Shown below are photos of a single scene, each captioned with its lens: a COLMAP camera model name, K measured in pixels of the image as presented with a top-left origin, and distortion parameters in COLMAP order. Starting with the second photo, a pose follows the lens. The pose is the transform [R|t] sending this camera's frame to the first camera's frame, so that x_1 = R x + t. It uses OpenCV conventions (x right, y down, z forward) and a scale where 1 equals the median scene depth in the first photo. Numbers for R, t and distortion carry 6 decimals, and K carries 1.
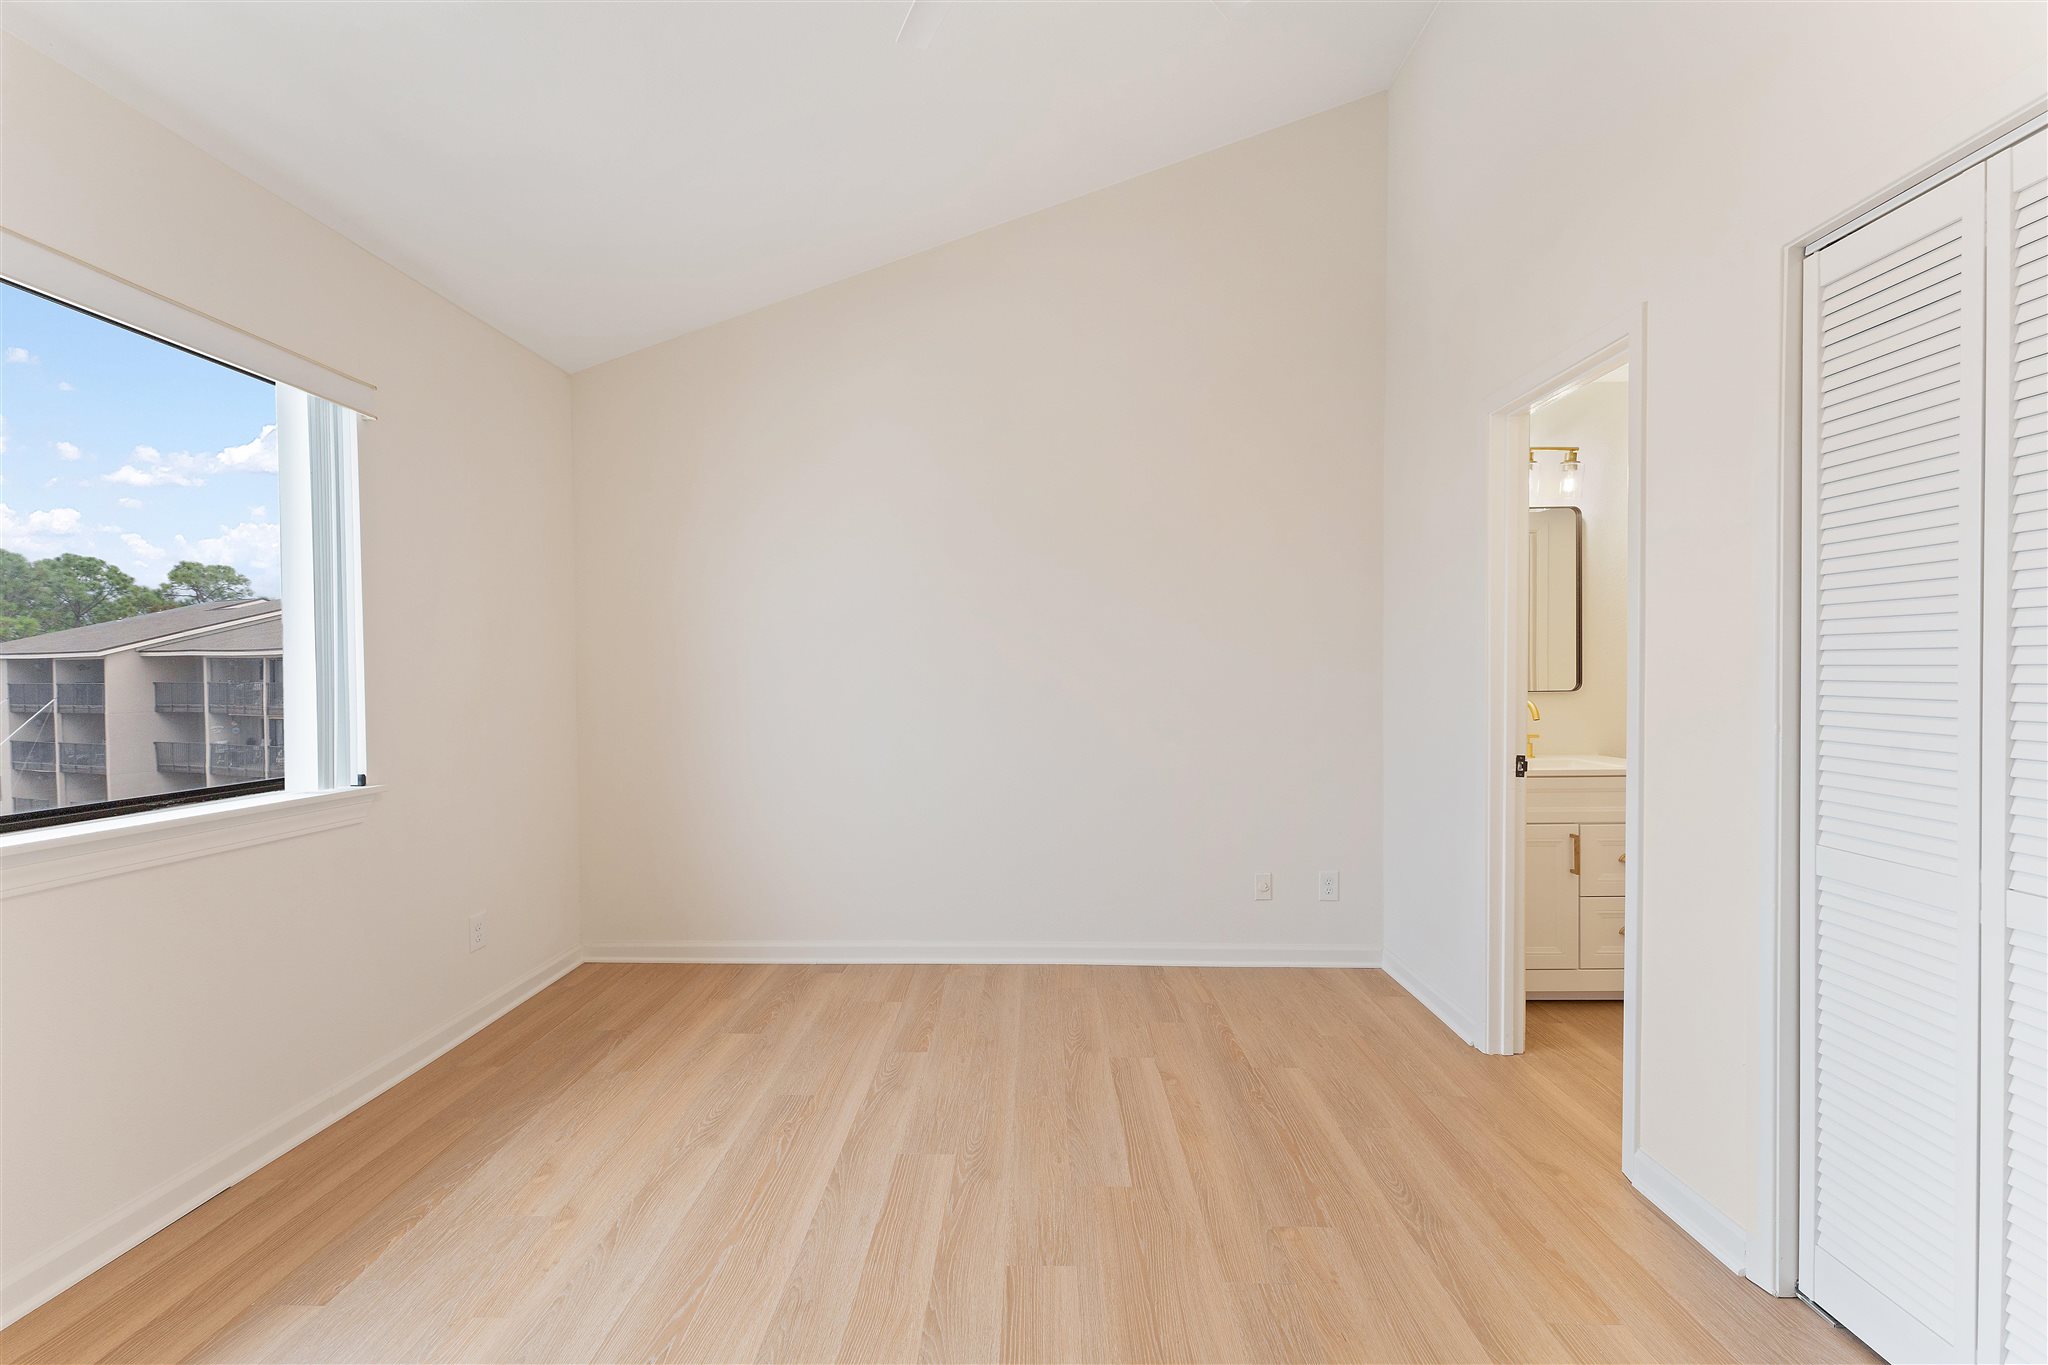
lens RADIAL K [[821.8, 0, 1030.0], [0, 821.8, 673.7], [0, 0, 1]] dist [-0.005339, 0.000386]
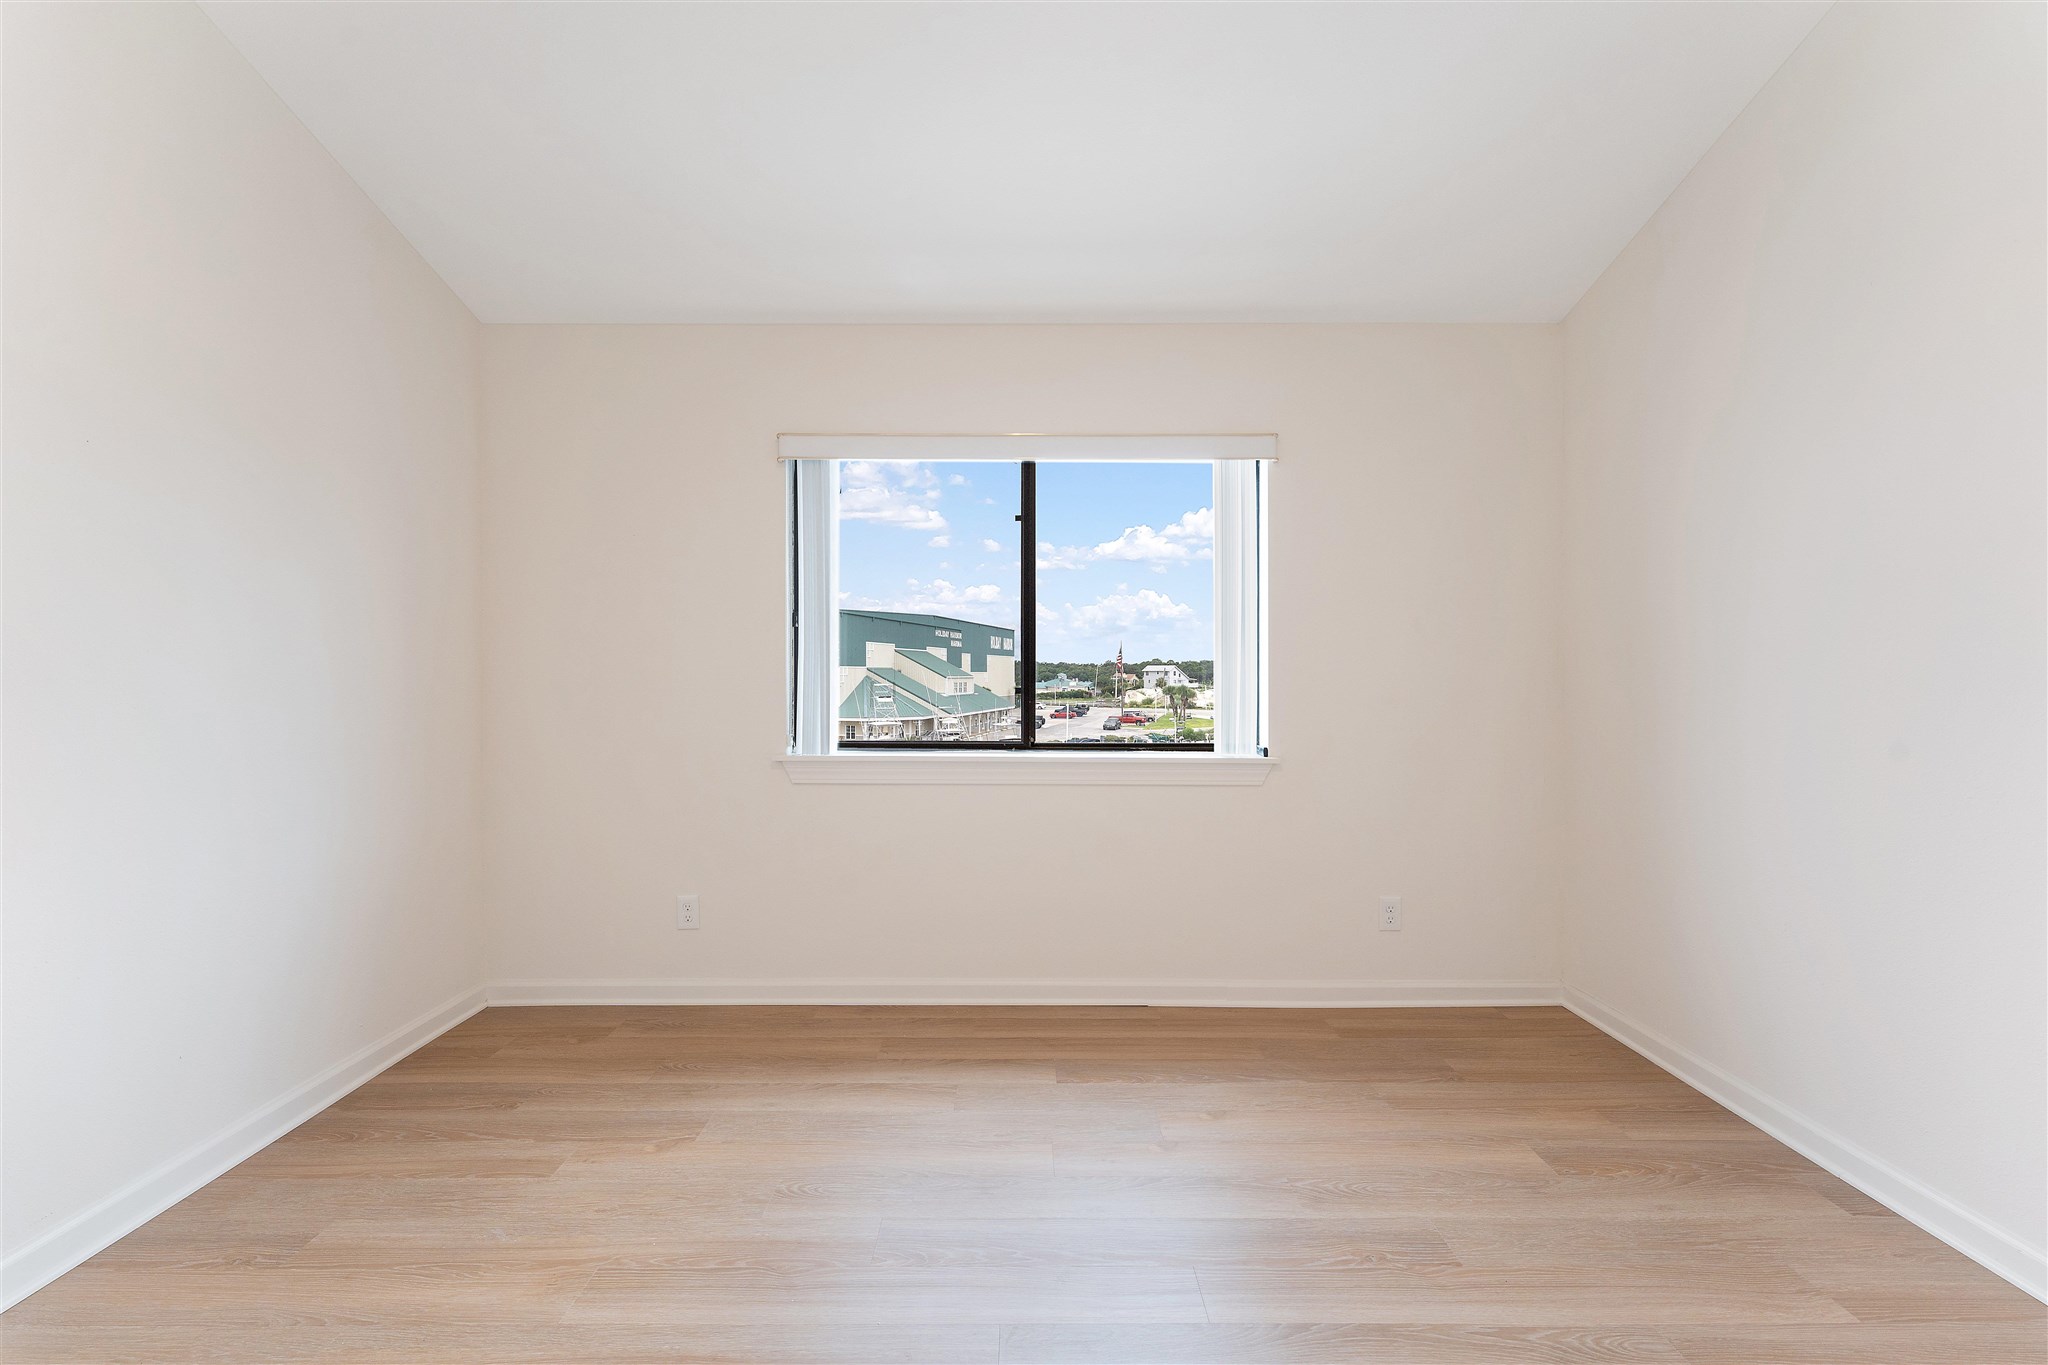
lens RADIAL K [[821.8, 0, 1021.0], [0, 821.8, 689.0], [0, 0, 1]] dist [-0.005339, 0.000386]
pose [[-0.000822, 0.026433, -0.999650, 0.395104], [-0.001610, 0.999649, 0.026434, 0.002313], [0.999998, 0.001631, -0.000779, 0.580006]]
